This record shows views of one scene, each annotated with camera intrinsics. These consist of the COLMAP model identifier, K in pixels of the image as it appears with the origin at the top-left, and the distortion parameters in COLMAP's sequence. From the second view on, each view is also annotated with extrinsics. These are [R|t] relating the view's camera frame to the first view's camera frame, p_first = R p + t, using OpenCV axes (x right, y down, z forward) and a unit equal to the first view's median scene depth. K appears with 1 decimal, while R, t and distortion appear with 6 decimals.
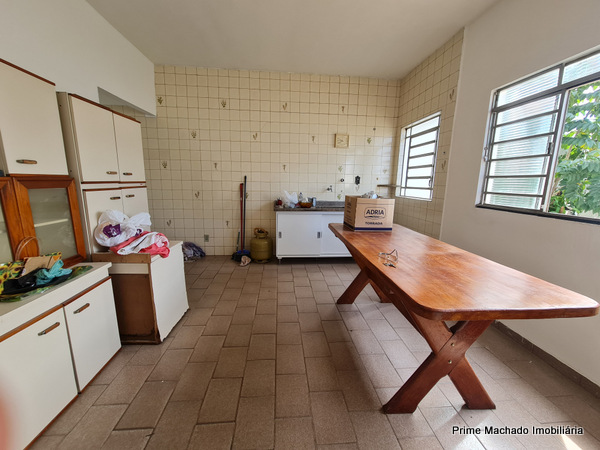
lens RADIAL K [[245.3, 0, 300.1], [0, 245.3, 226.4], [0, 0, 1]] dist [-0.006310, 0.001118]
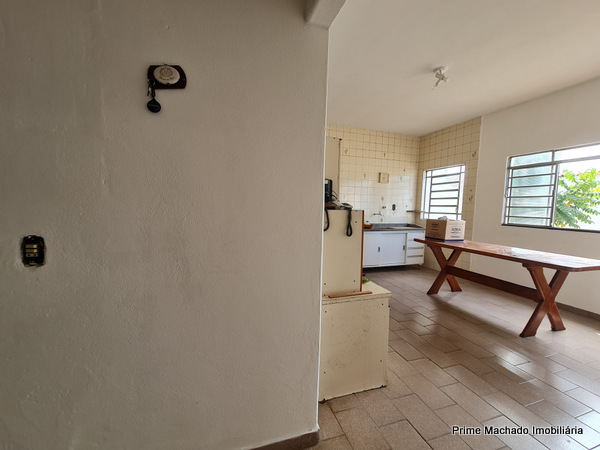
lens RADIAL K [[245.3, 0, 299.9], [0, 245.3, 227.0], [0, 0, 1]] dist [-0.006310, 0.001118]
pose [[0.975068, -0.015900, 0.221334, -0.618367], [0.036403, 0.995378, -0.088864, 0.017434], [-0.218898, 0.094705, 0.971141, -0.177903]]
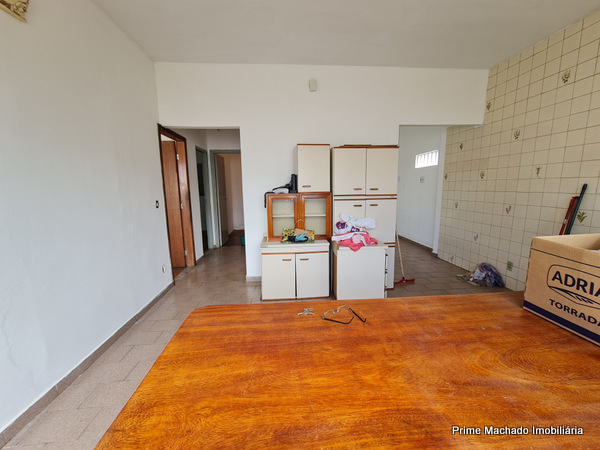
lens RADIAL K [[245.3, 0, 300.6], [0, 245.3, 227.6], [0, 0, 1]] dist [-0.006310, 0.001118]
pose [[-0.001695, 0.143989, -0.989578, 0.406995], [-0.169777, 0.975171, 0.142184, -0.075508], [0.985481, 0.168249, 0.022793, 0.348431]]
